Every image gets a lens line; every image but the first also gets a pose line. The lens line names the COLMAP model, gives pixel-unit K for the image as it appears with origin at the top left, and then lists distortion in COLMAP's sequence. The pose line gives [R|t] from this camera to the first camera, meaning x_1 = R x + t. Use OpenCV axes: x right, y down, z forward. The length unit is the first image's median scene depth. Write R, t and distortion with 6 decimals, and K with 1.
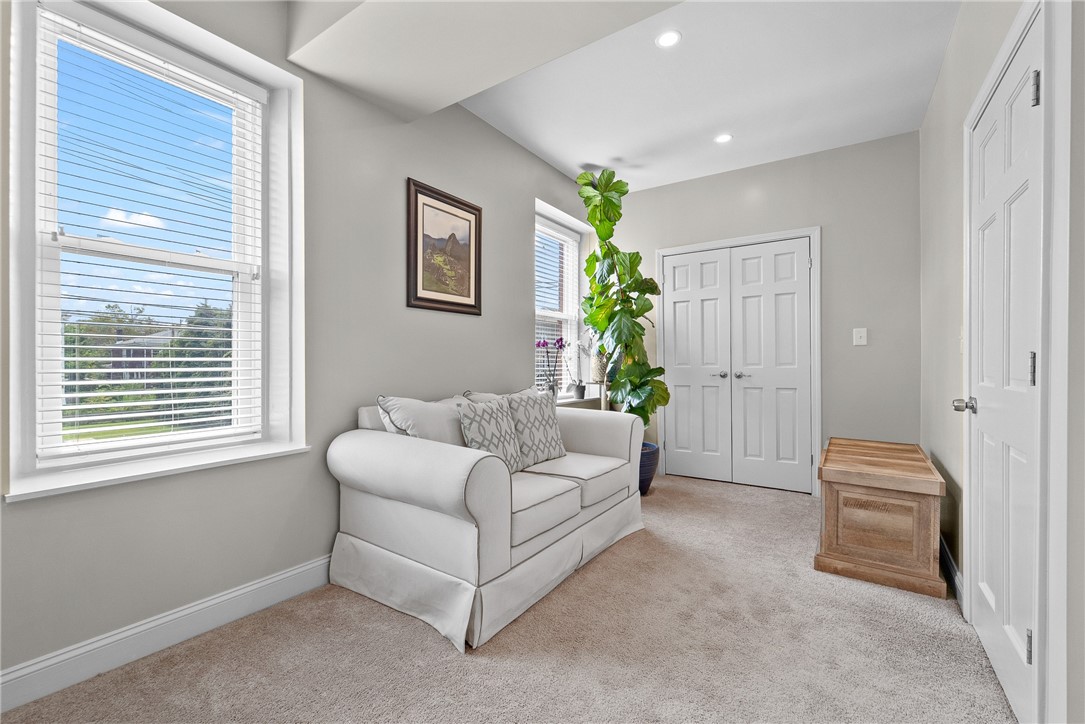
lens RADIAL K [[449.5, 0, 542.8], [0, 449.5, 358.3], [0, 0, 1]] dist [0.002369, 0.000092]
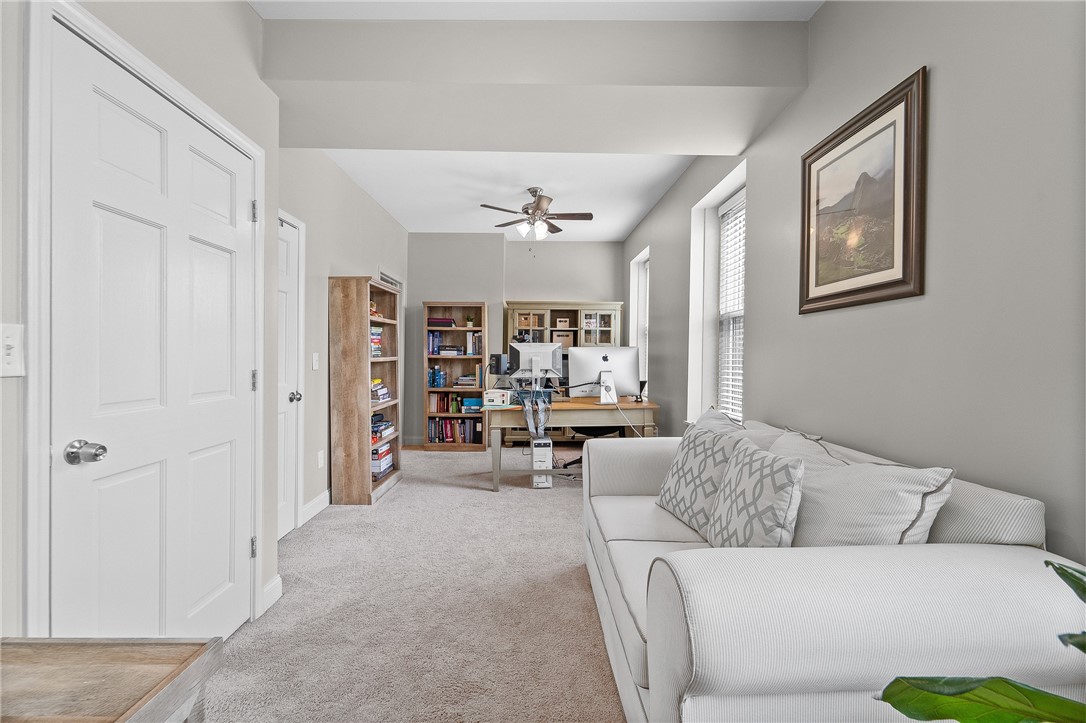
lens RADIAL K [[449.9, 0, 542.3], [0, 449.9, 360.4], [0, 0, 1]] dist [0.002369, 0.000092]
pose [[-0.822148, 0.001874, -0.569271, 0.539782], [-0.004280, 0.999946, 0.009474, -0.033509], [0.569258, 0.010226, -0.822095, 1.356227]]
